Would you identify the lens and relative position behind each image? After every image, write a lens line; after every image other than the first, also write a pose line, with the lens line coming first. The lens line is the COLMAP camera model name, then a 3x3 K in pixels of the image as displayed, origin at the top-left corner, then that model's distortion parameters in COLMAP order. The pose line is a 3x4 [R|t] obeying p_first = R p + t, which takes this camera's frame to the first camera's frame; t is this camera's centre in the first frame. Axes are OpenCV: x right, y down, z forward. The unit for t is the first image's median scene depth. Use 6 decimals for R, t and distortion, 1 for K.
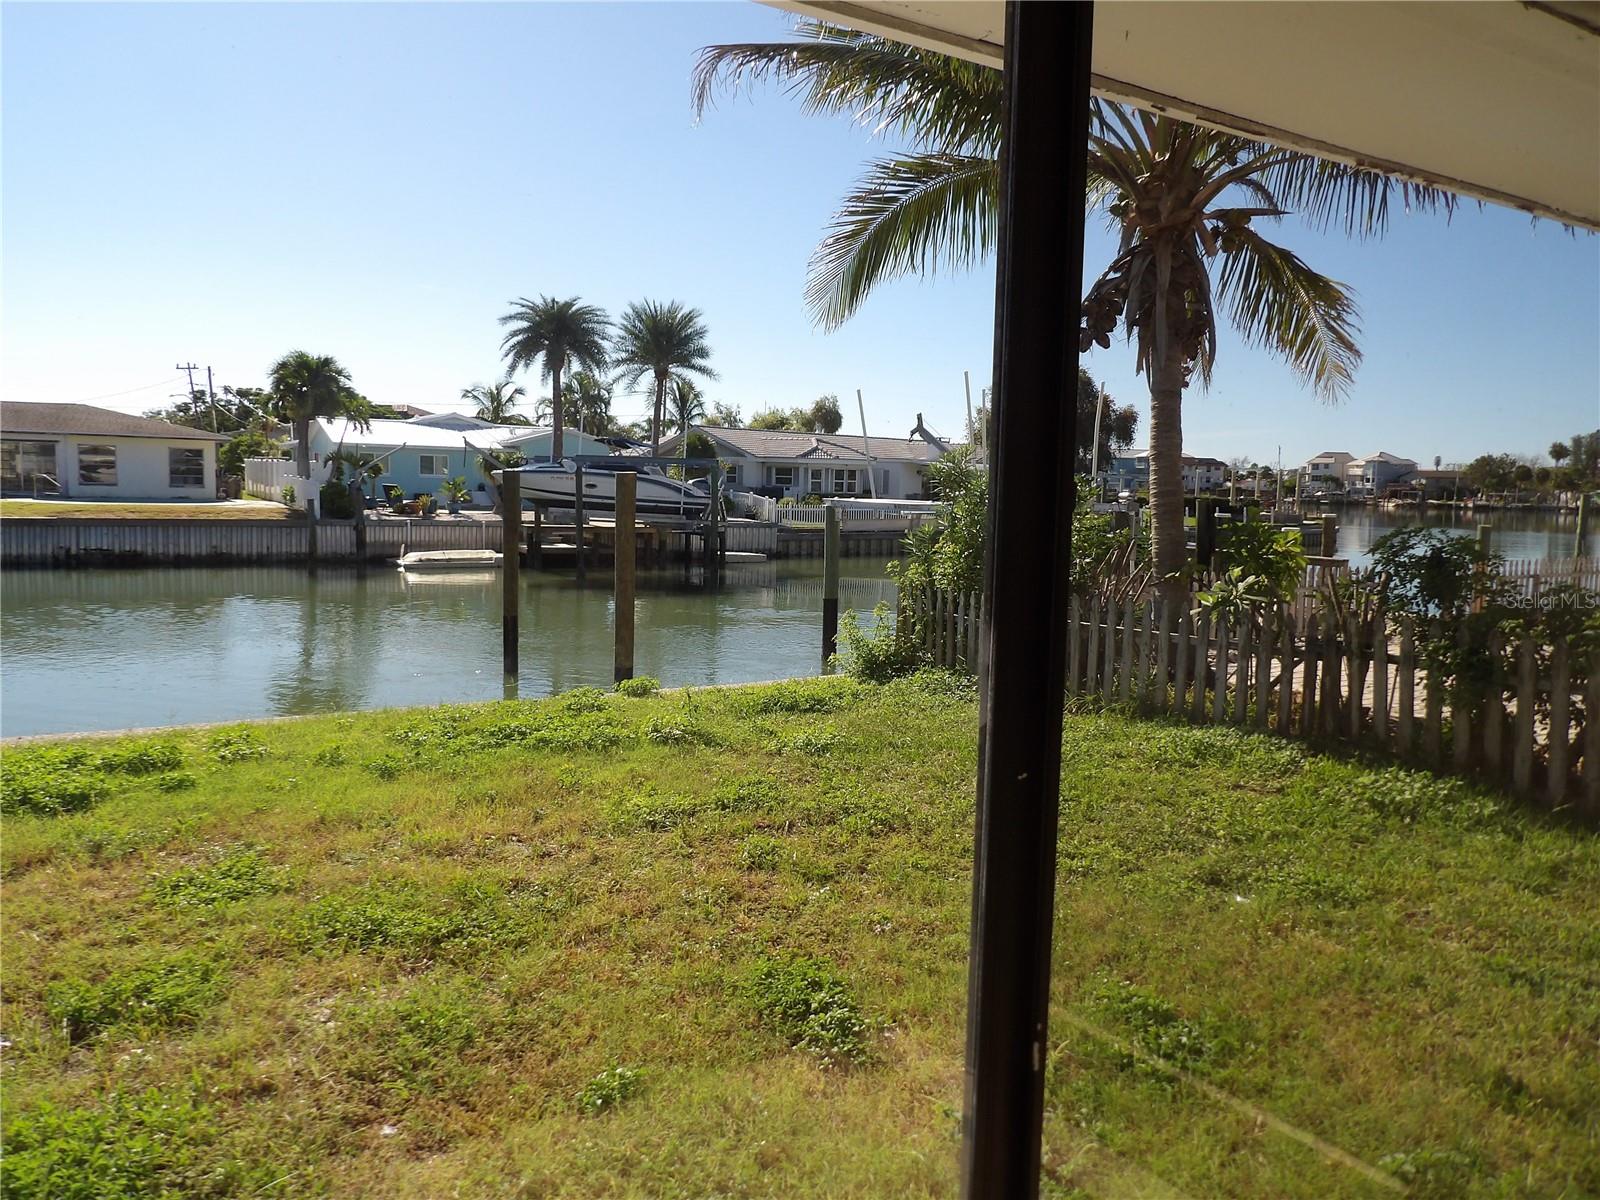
lens RADIAL K [[1175.0, 0, 800.0], [0, 1175.0, 600.0], [0, 0, 1]] dist [-0.008324, 0.026151]
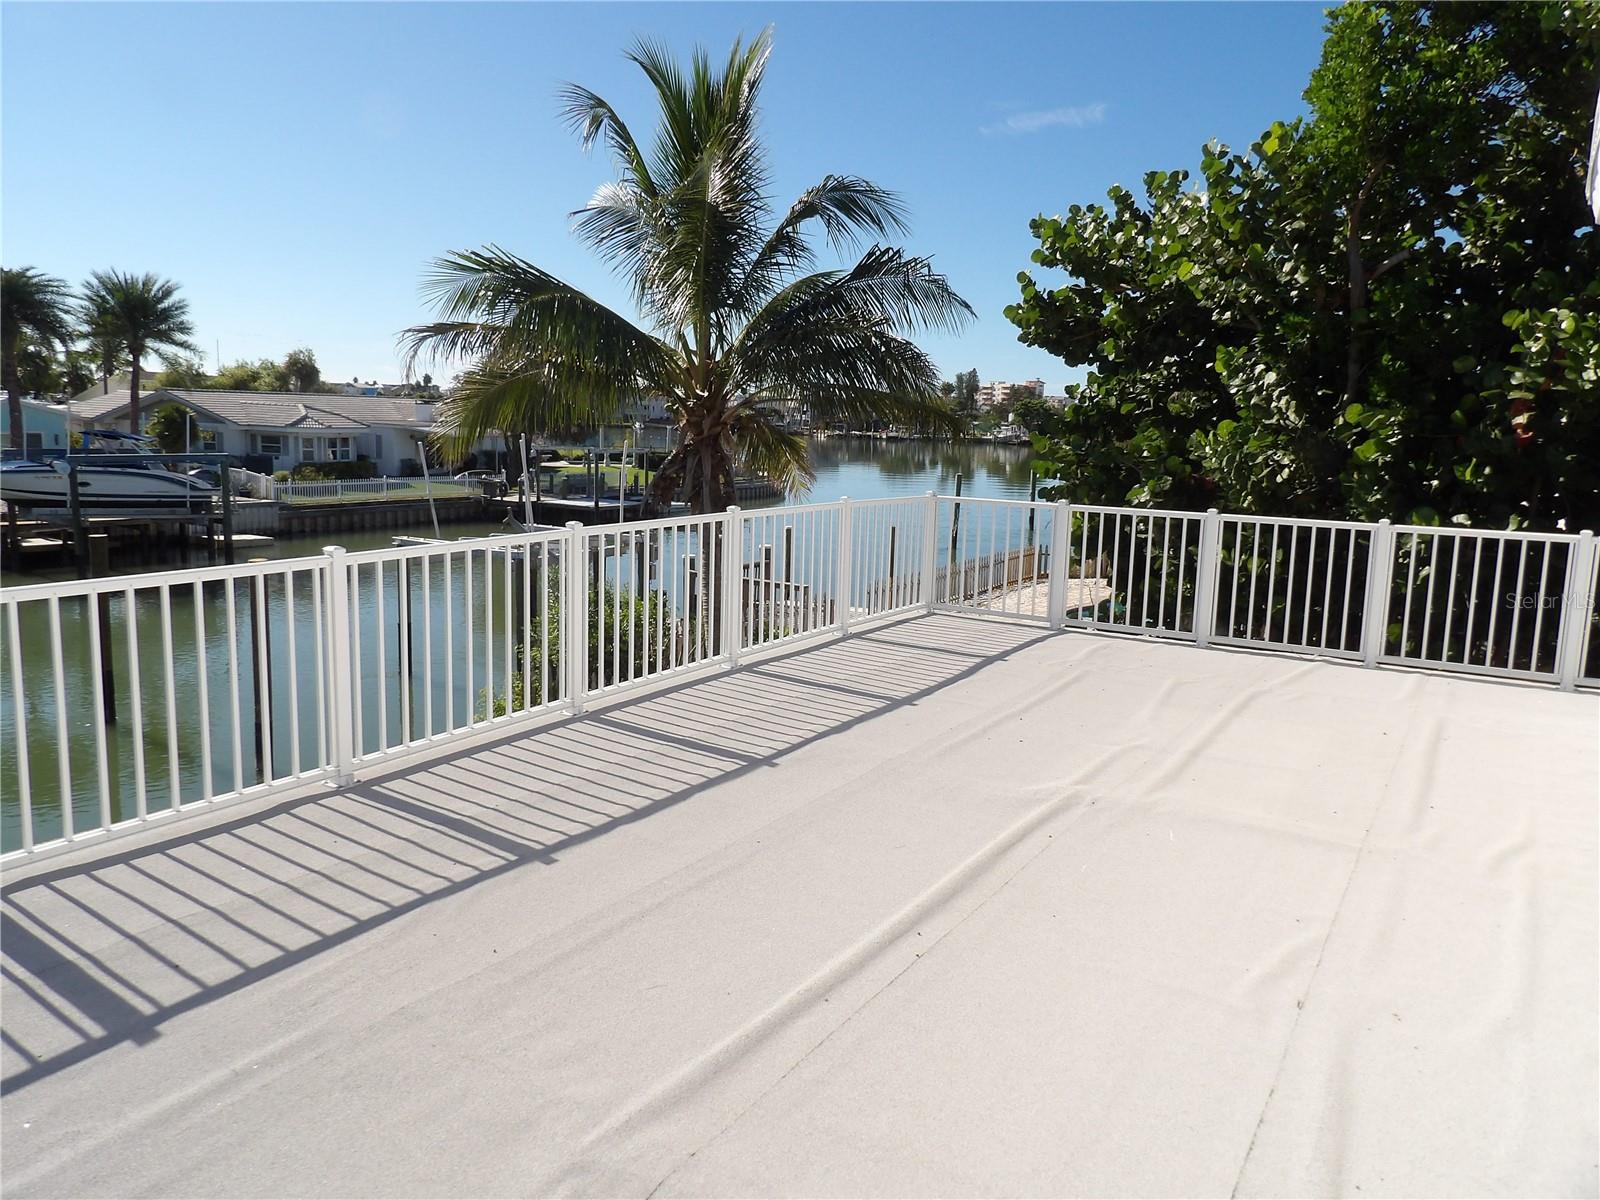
lens RADIAL K [[1174.6, 0, 799.7], [0, 1174.6, 593.7], [0, 0, 1]] dist [0.000716, 0.007758]
pose [[0.902210, -0.059635, 0.427154, -0.053591], [0.032551, 0.996985, 0.070436, -0.046132], [-0.430067, -0.049644, 0.901431, -0.097809]]
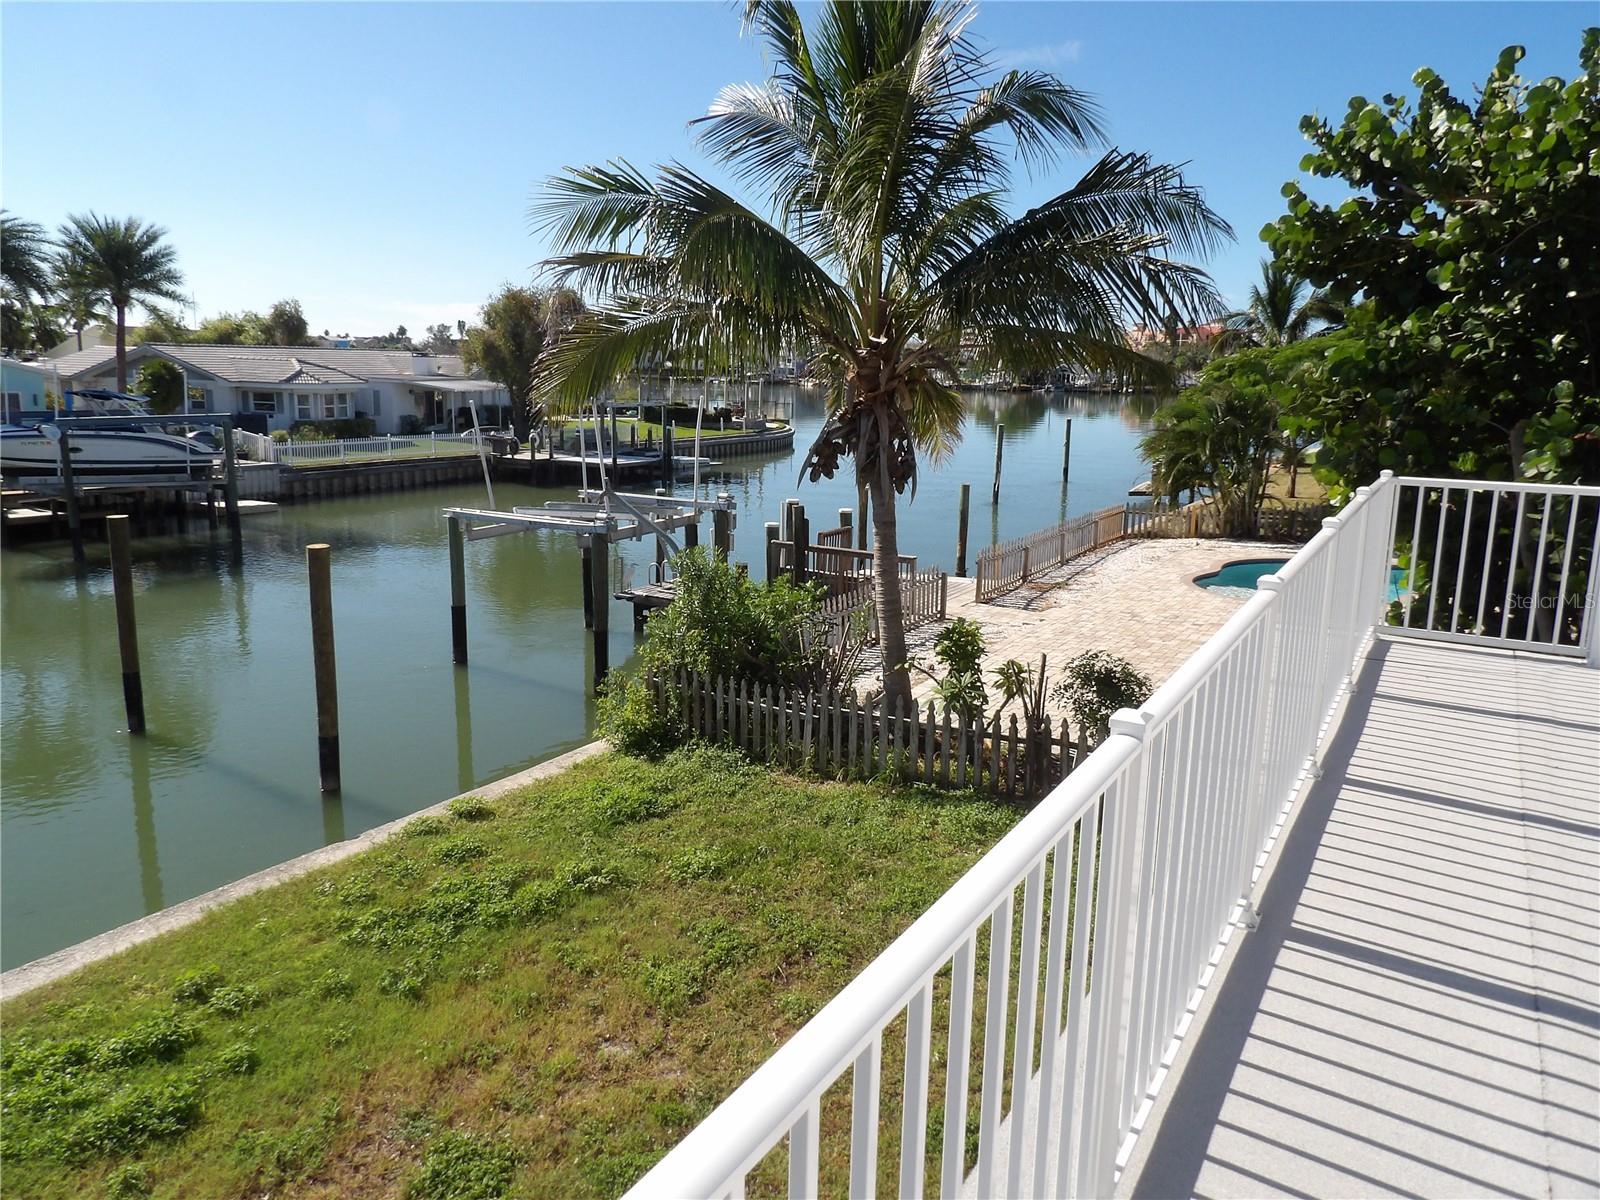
lens RADIAL K [[1174.6, 0, 799.7], [0, 1174.6, 593.7], [0, 0, 1]] dist [0.000716, 0.007758]
pose [[0.893119, -0.091883, 0.440337, -0.074209], [0.046026, 0.992444, 0.113737, -0.053420], [-0.447460, -0.081313, 0.890600, -0.023549]]
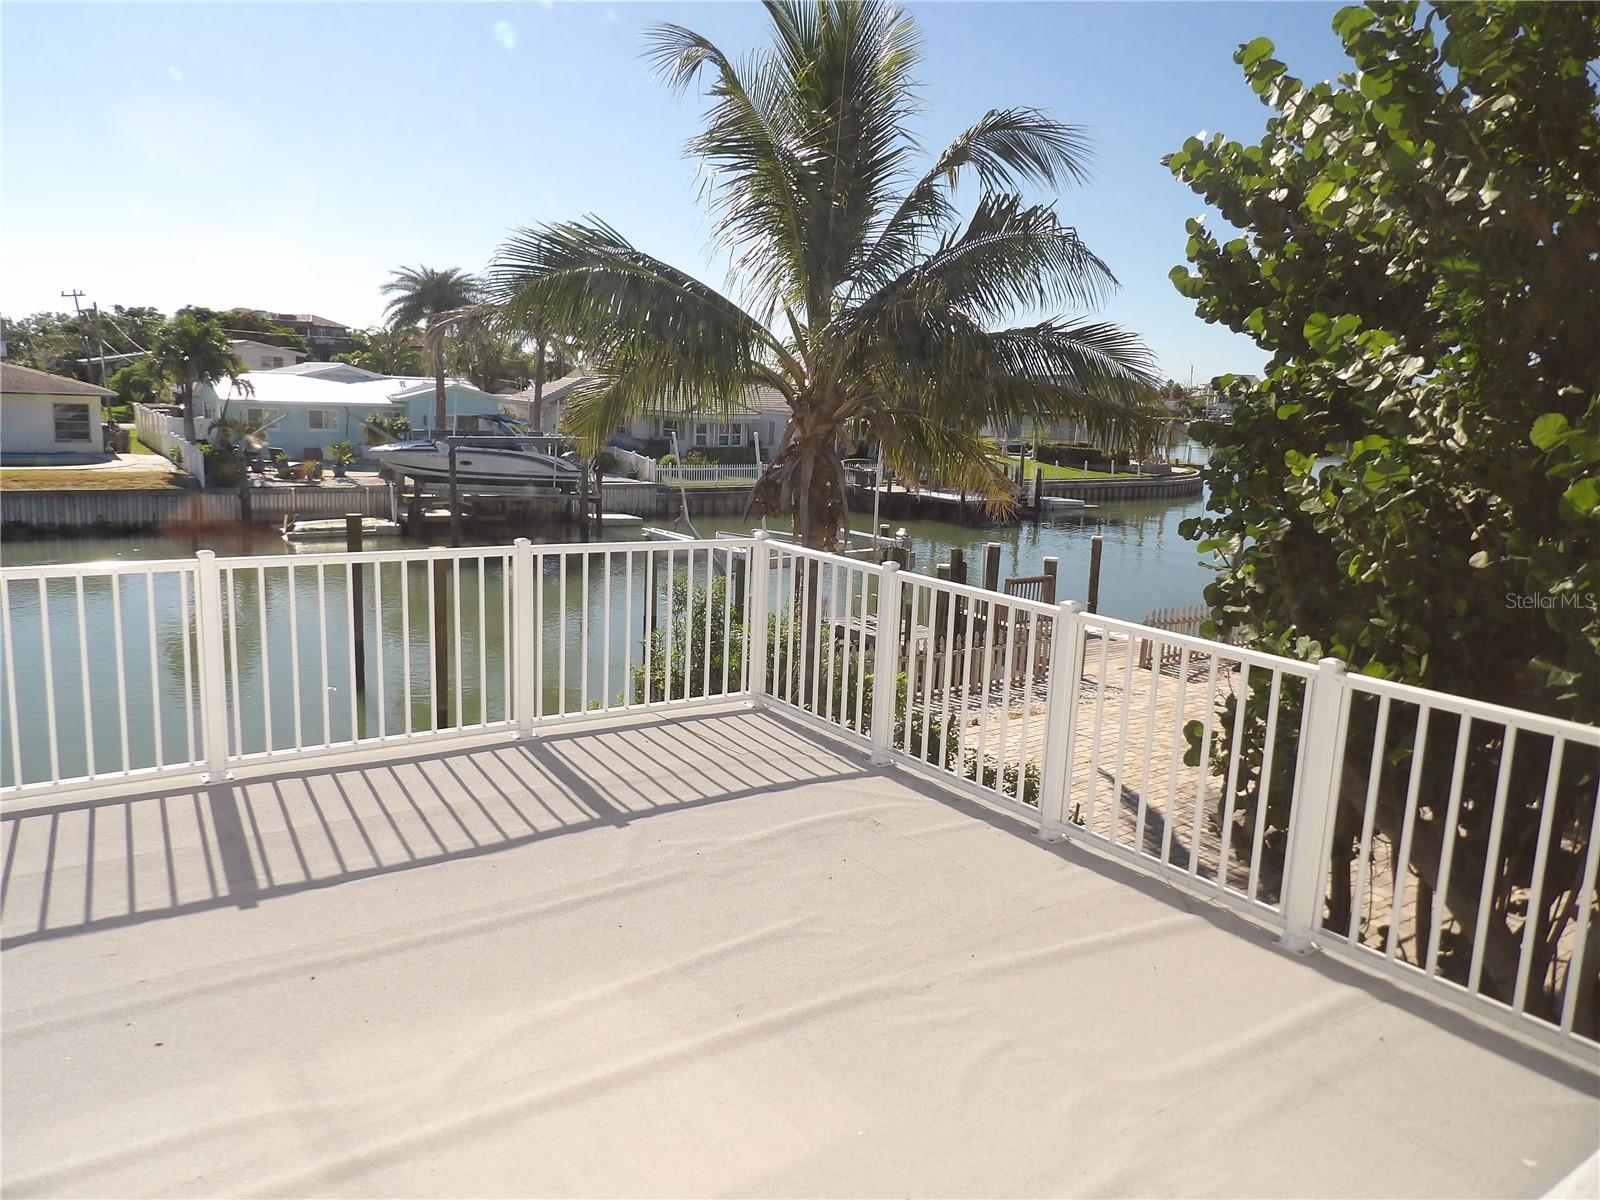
lens RADIAL K [[1174.9, 0, 794.2], [0, 1174.9, 600.5], [0, 0, 1]] dist [-0.014601, 0.044086]
pose [[0.998326, 0.007097, 0.057409, 0.046949], [-0.011782, 0.996588, 0.081689, -0.051713], [-0.056633, -0.082229, 0.995003, -0.064743]]
